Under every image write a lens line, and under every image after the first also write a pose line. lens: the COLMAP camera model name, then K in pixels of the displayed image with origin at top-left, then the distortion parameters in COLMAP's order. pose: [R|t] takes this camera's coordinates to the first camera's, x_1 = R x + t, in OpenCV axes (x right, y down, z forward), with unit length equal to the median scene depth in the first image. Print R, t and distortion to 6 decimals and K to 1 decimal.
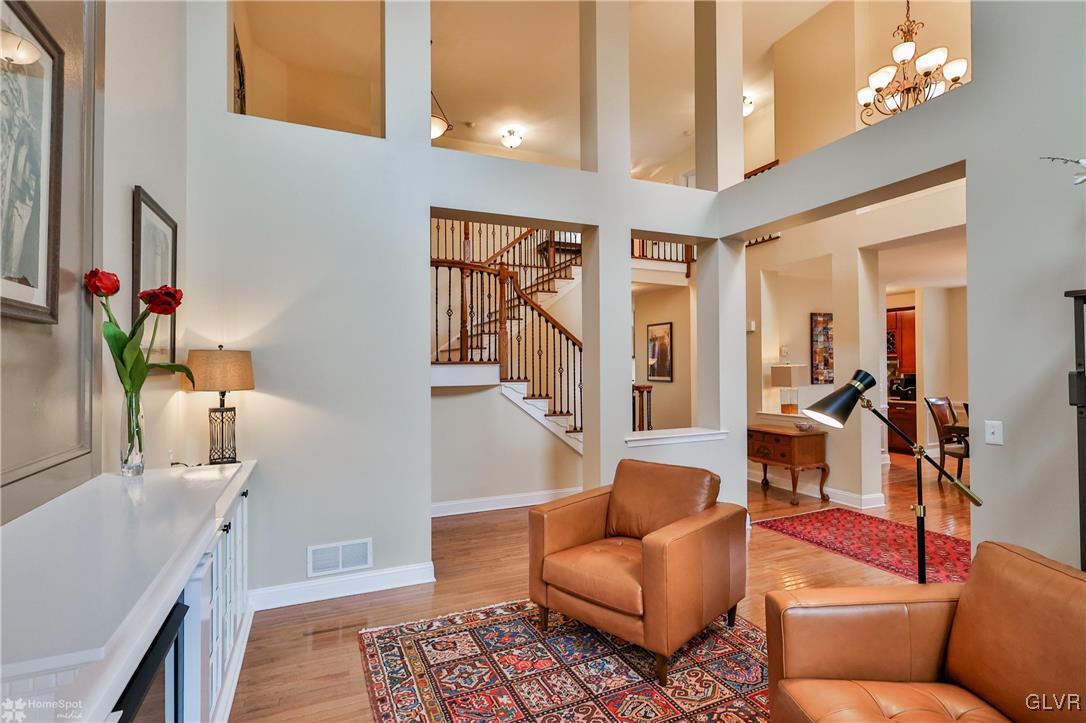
lens RADIAL K [[534.6, 0, 545.0], [0, 534.6, 355.1], [0, 0, 1]] dist [-0.000146, 0.002049]
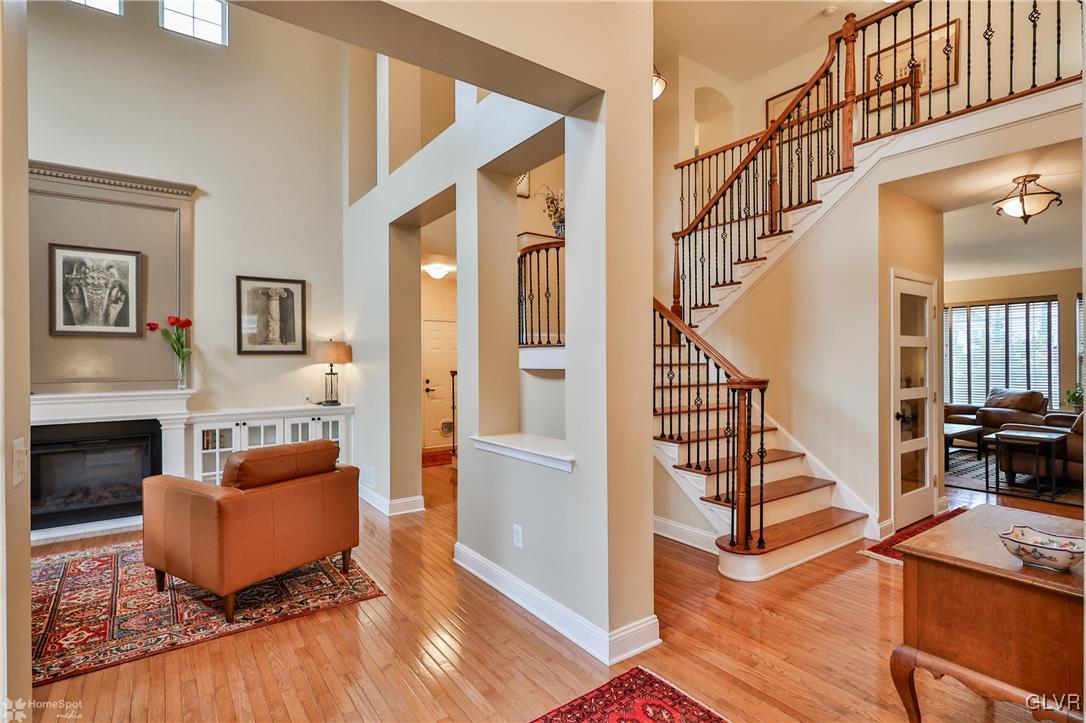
lens RADIAL K [[534.6, 0, 540.6], [0, 534.6, 362.7], [0, 0, 1]] dist [-0.000146, 0.002049]
pose [[0.204220, 0.016896, -0.978779, 0.812017], [0.022151, 0.999515, 0.021875, 0.023553], [0.978674, -0.026149, 0.203746, 0.797444]]
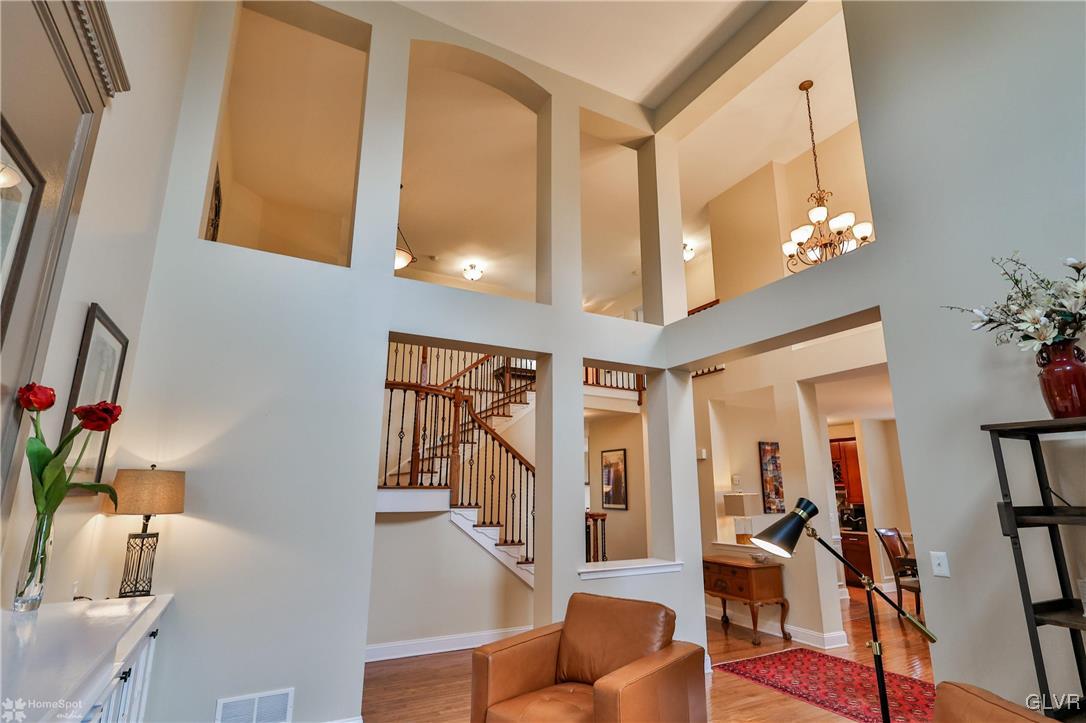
lens RADIAL K [[534.6, 0, 539.3], [0, 534.6, 363.1], [0, 0, 1]] dist [-0.000146, 0.002049]
pose [[0.997498, 0.026606, 0.065502, 0.007279], [-0.011814, 0.976189, -0.216601, 0.001702], [-0.069705, 0.215285, 0.974060, -0.009917]]
